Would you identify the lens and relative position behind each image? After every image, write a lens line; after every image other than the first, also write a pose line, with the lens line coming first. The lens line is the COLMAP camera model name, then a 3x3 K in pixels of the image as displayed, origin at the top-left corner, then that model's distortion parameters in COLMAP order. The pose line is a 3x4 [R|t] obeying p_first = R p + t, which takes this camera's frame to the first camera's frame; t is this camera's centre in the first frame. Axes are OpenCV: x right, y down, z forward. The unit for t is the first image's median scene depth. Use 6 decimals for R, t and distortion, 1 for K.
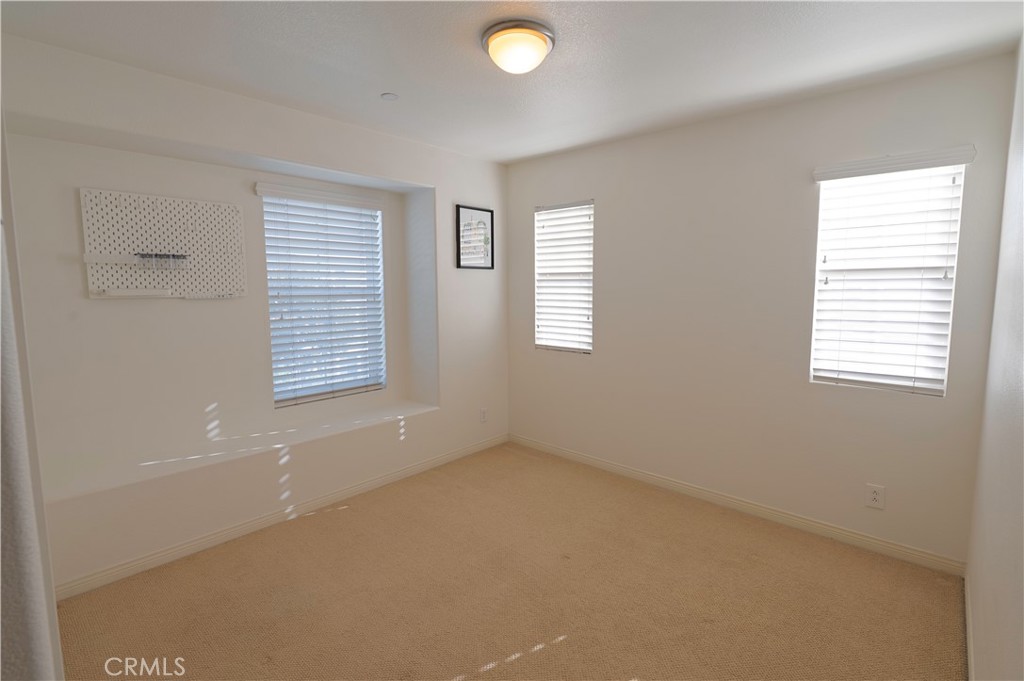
lens RADIAL K [[476.9, 0, 503.6], [0, 476.9, 335.3], [0, 0, 1]] dist [-0.015604, -0.000431]
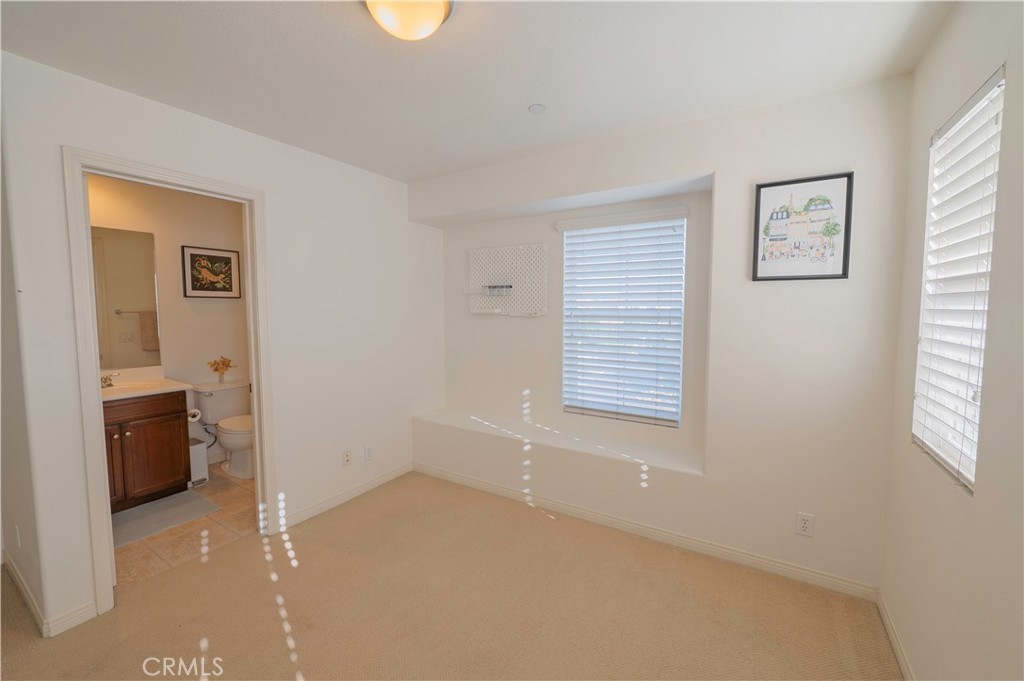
lens RADIAL K [[413.1, 0, 504.9], [0, 413.1, 340.6], [0, 0, 1]] dist [0.001300, 0.000170]
pose [[0.185177, 0.080690, -0.979387, 0.429874], [-0.105154, 0.992528, 0.061891, -0.060822], [0.977063, 0.091526, 0.192278, 0.585756]]
